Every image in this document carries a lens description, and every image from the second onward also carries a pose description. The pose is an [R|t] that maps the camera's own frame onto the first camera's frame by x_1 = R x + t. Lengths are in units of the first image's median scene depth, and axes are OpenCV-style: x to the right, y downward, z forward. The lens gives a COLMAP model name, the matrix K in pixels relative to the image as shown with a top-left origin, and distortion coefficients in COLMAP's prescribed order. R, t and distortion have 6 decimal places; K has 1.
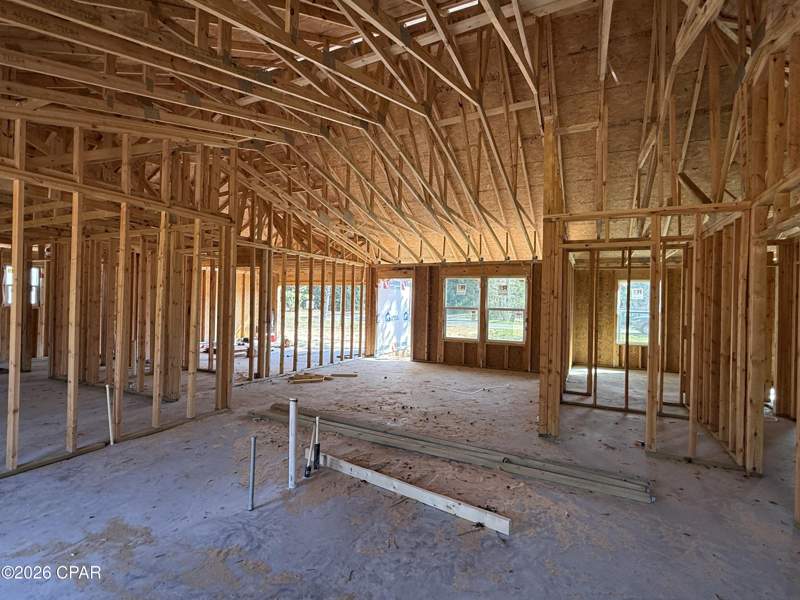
lens RADIAL K [[389.9, 0, 401.1], [0, 389.9, 302.8], [0, 0, 1]] dist [0.003545, 0.000053]
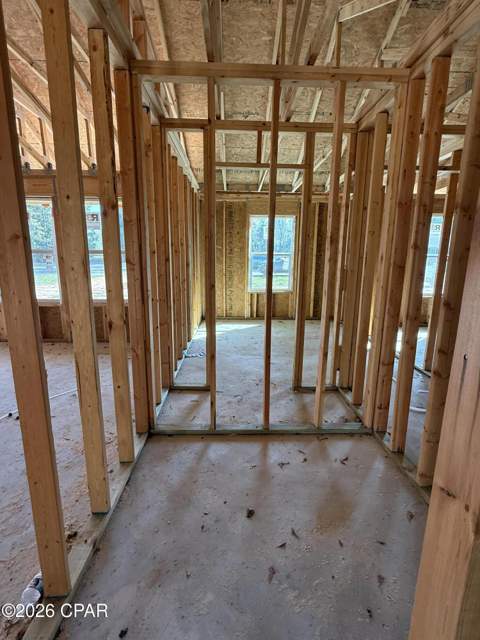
lens RADIAL K [[312.0, 0, 239.5], [0, 312.0, 320.8], [0, 0, 1]] dist [0.003545, 0.000053]
pose [[0.886577, -0.105334, 0.450428, 0.295408], [0.008367, 0.977221, 0.212057, 0.027906], [-0.462505, -0.184236, 0.867264, 0.540855]]
